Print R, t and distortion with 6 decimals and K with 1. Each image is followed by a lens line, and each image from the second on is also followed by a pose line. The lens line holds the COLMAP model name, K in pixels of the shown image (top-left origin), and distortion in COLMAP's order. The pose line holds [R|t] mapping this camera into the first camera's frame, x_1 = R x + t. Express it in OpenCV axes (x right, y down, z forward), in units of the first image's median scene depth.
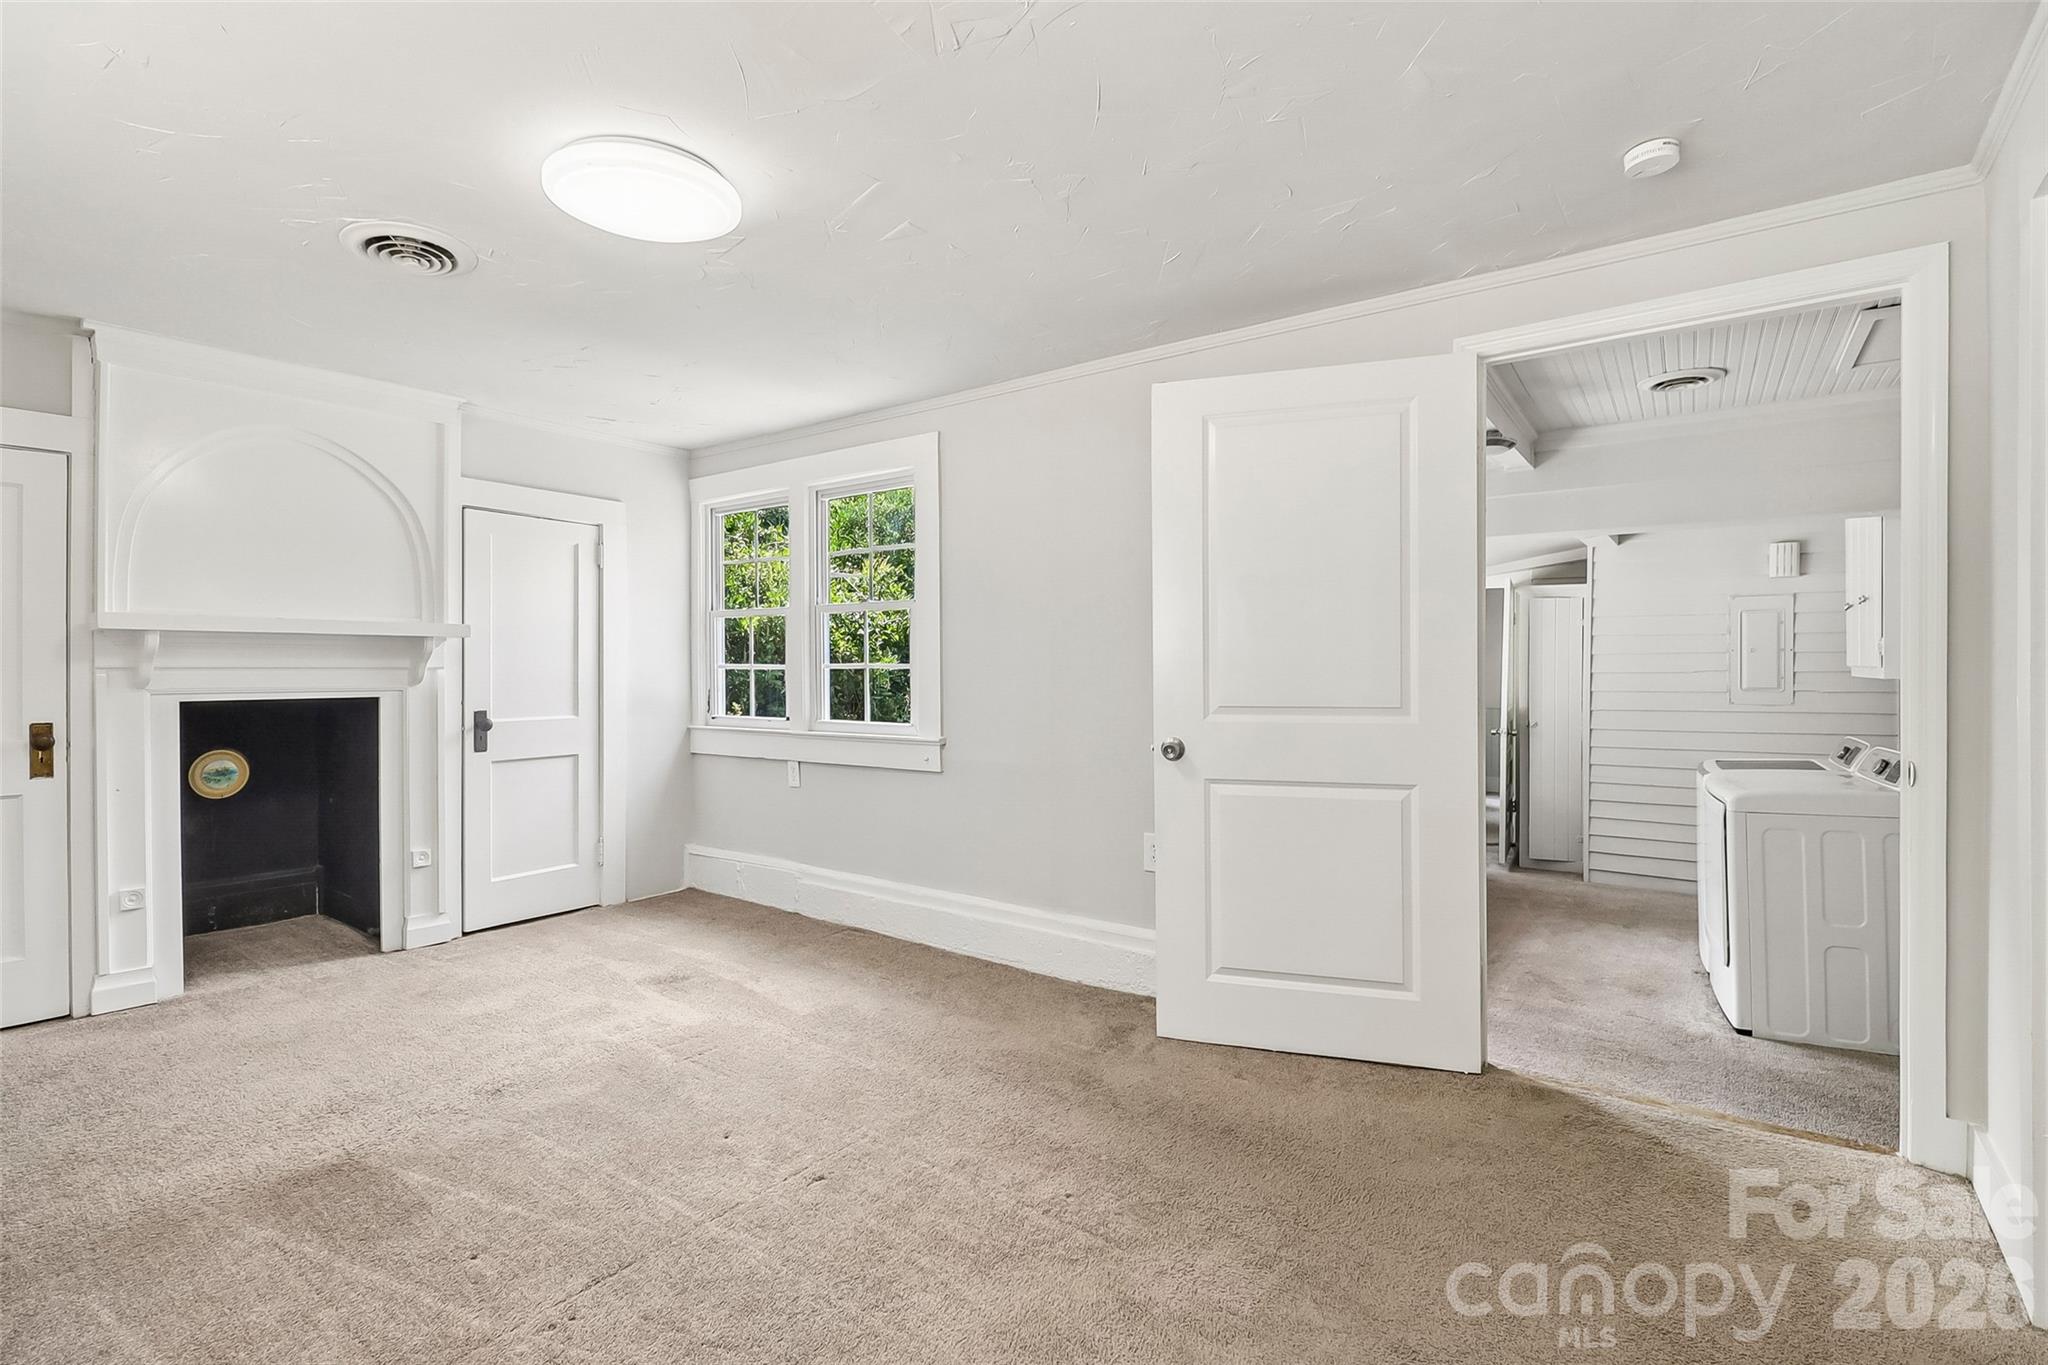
lens RADIAL K [[964.6, 0, 1022.3], [0, 964.6, 654.8], [0, 0, 1]] dist [0.000763, -0.016108]
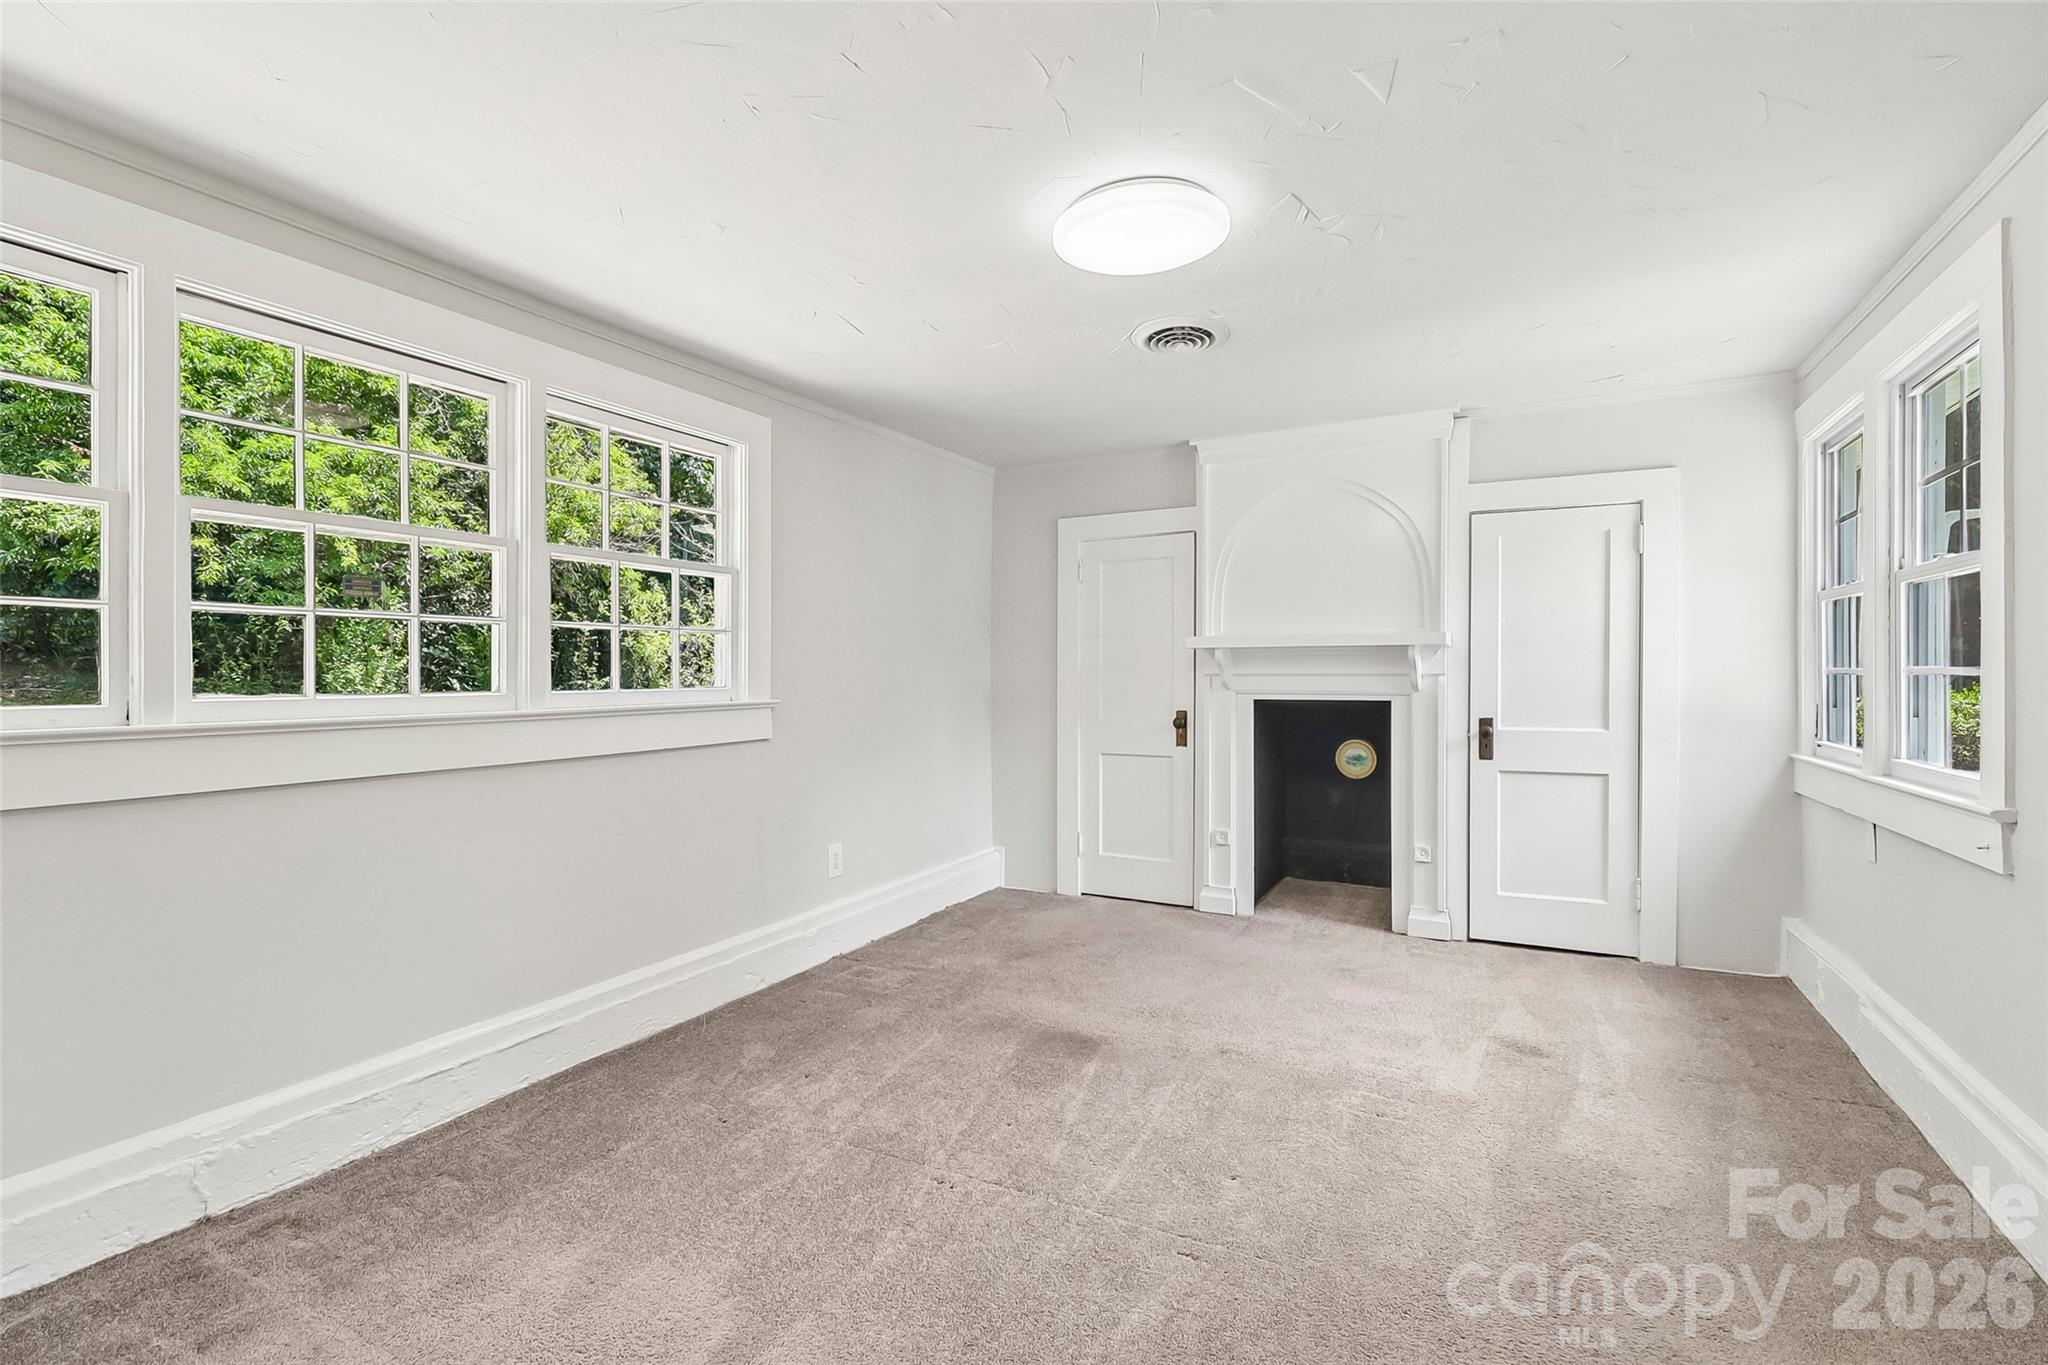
lens RADIAL K [[953.9, 0, 1017.5], [0, 953.9, 672.8], [0, 0, 1]] dist [0.001425, -0.014190]
pose [[0.126045, -0.002350, -0.992022, 0.361124], [0.013335, 0.999911, -0.000674, 0.006918], [0.991935, -0.013143, 0.126065, 0.428797]]
